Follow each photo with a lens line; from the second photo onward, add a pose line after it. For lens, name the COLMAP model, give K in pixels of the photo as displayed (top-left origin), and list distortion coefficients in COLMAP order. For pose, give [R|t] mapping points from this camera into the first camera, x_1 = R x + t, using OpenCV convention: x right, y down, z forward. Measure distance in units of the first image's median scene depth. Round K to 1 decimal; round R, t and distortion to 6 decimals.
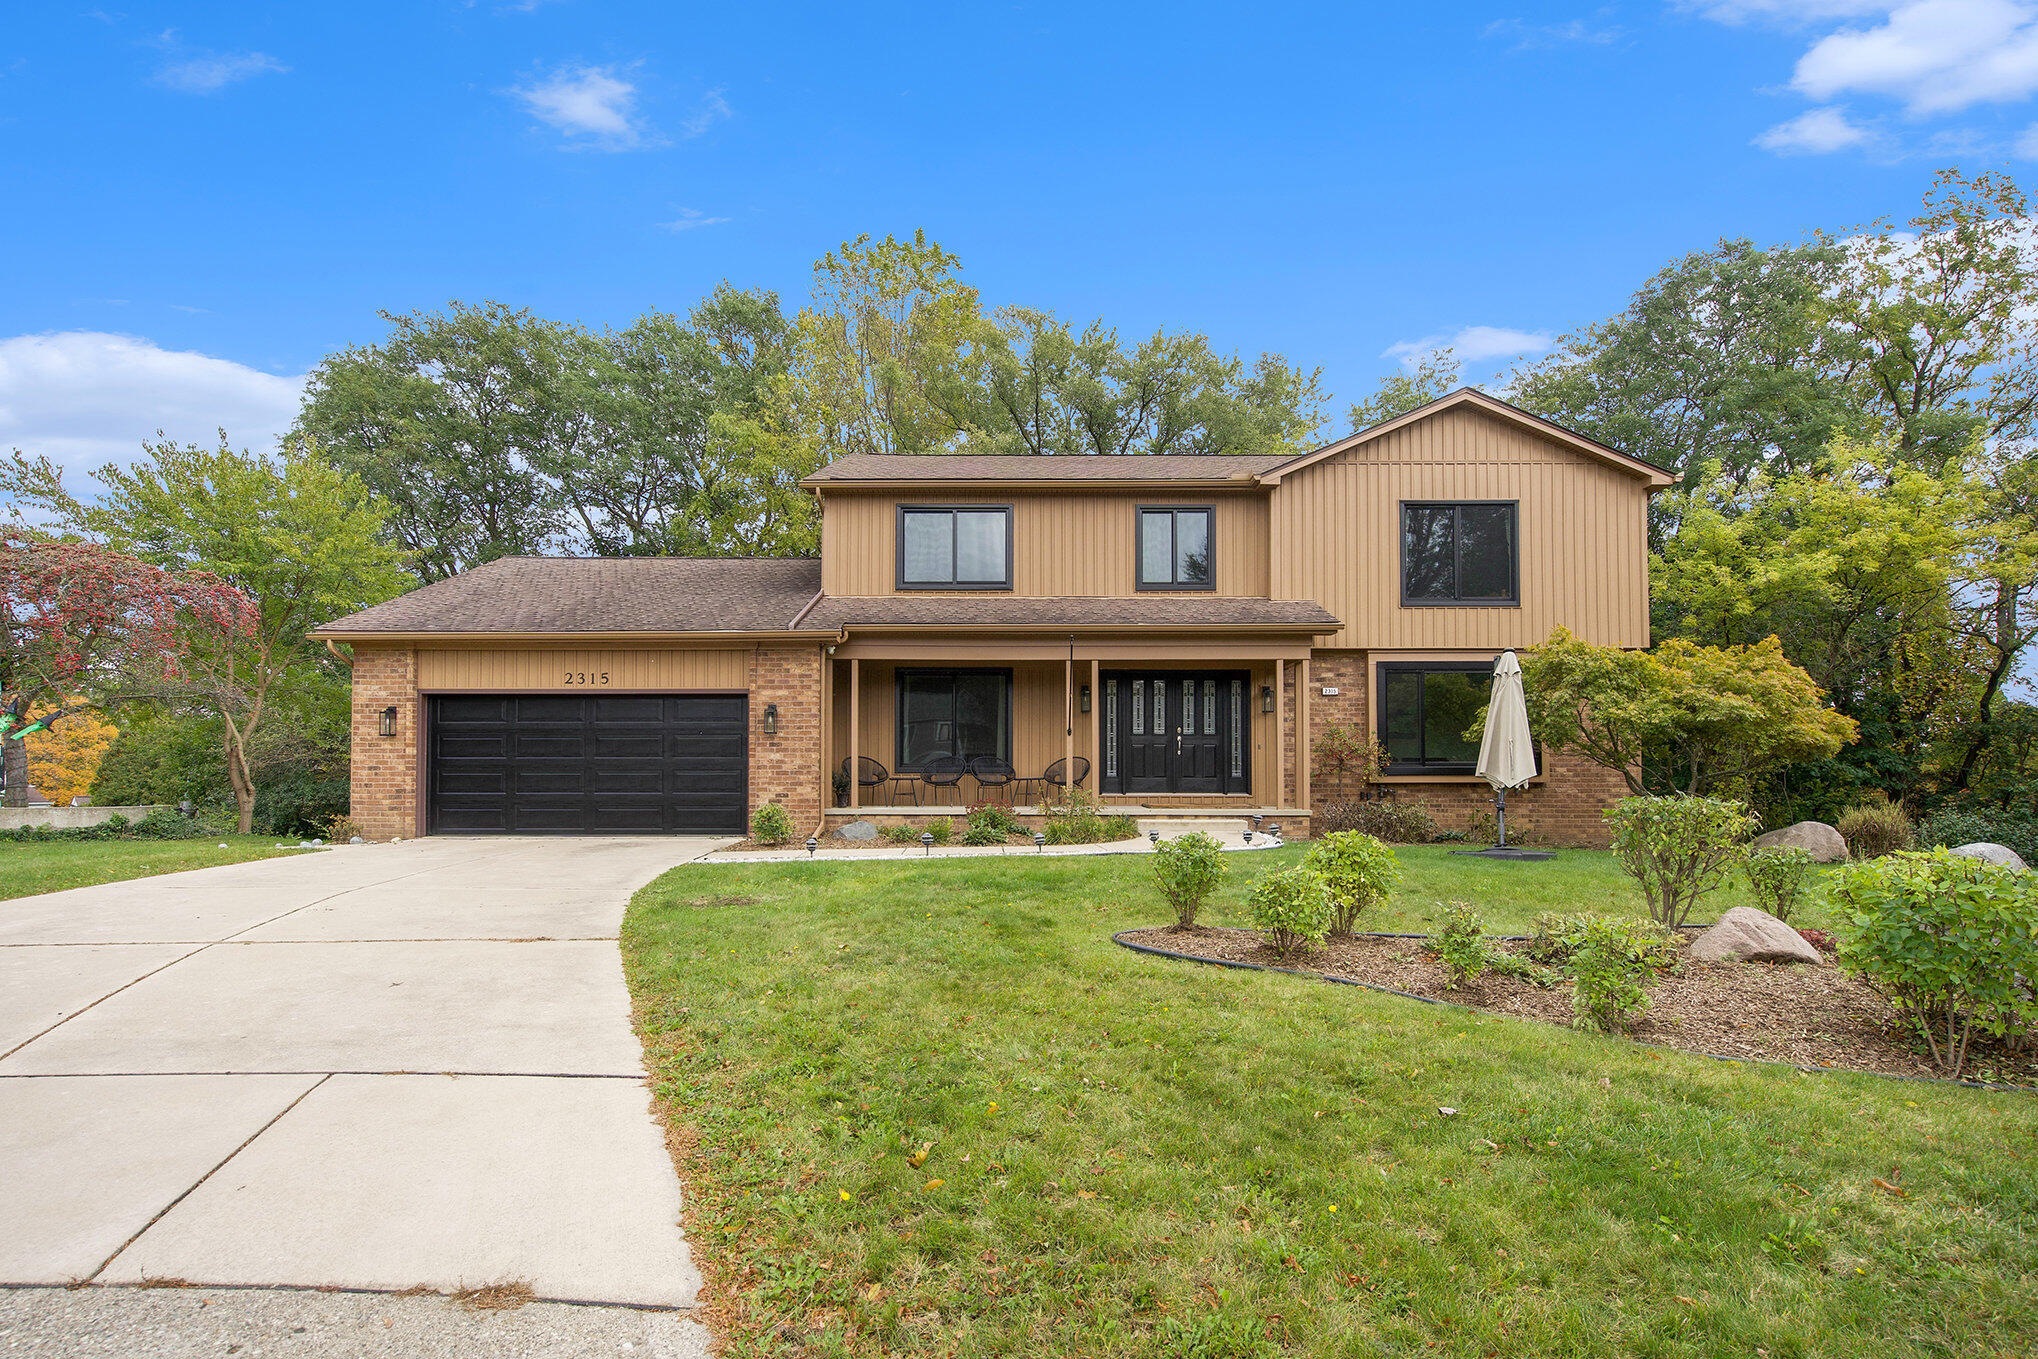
lens RADIAL K [[1023.6, 0, 1024.4], [0, 1023.6, 762.2], [0, 0, 1]] dist [-0.000531, -0.000114]
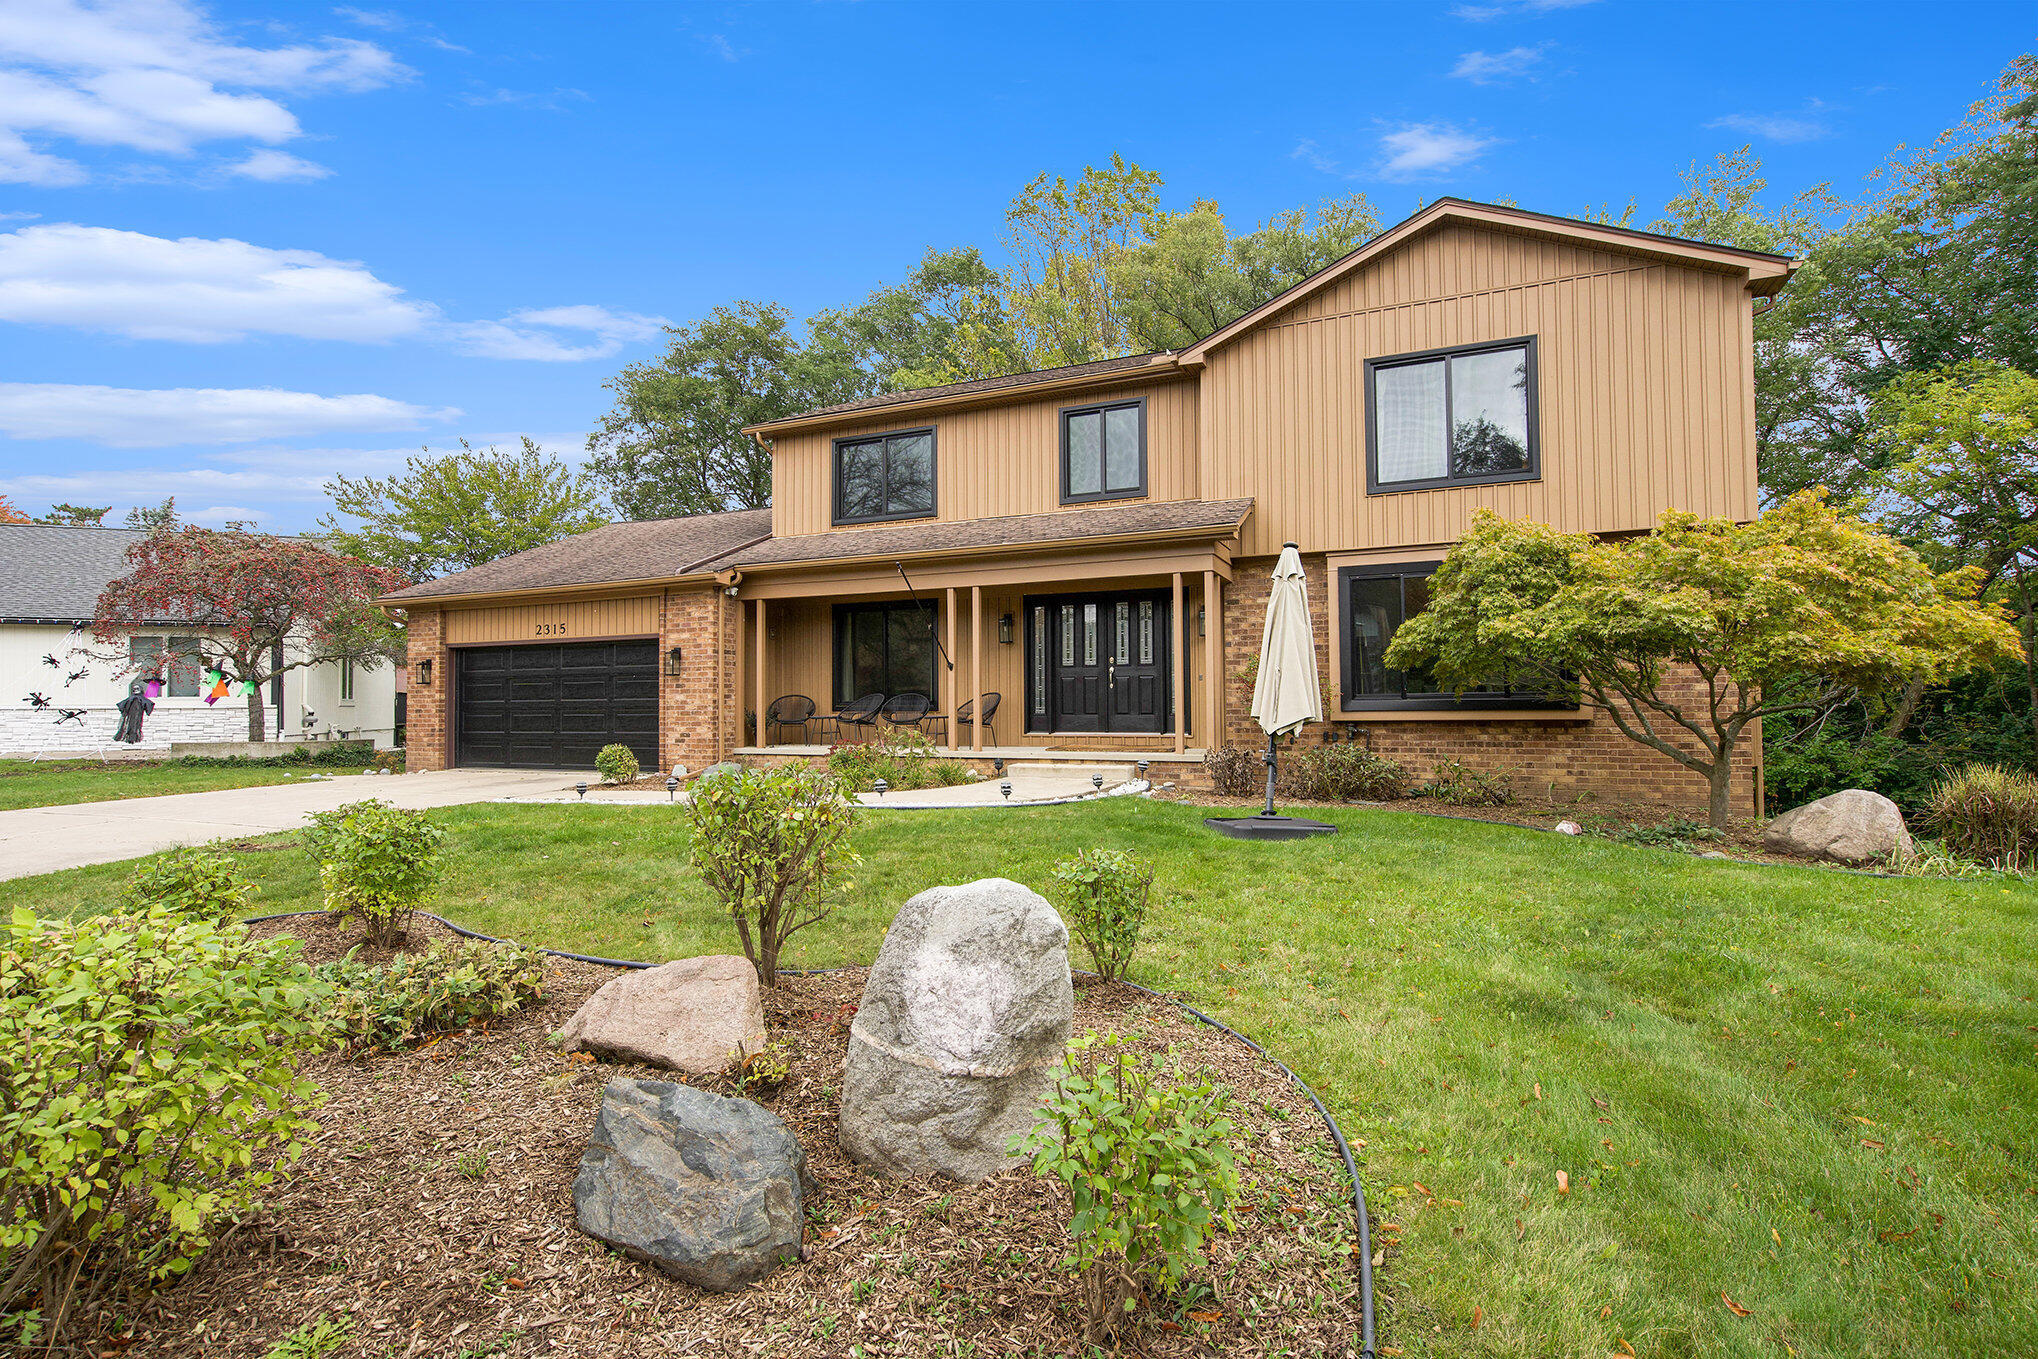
lens RADIAL K [[999.7, 0, 1019.0], [0, 999.7, 679.5], [0, 0, 1]] dist [-0.000078, 0.000013]
pose [[0.911259, -0.018900, -0.411399, 0.444037], [0.013753, 0.999786, -0.015468, -0.003006], [0.411603, 0.008437, 0.911324, 0.200629]]
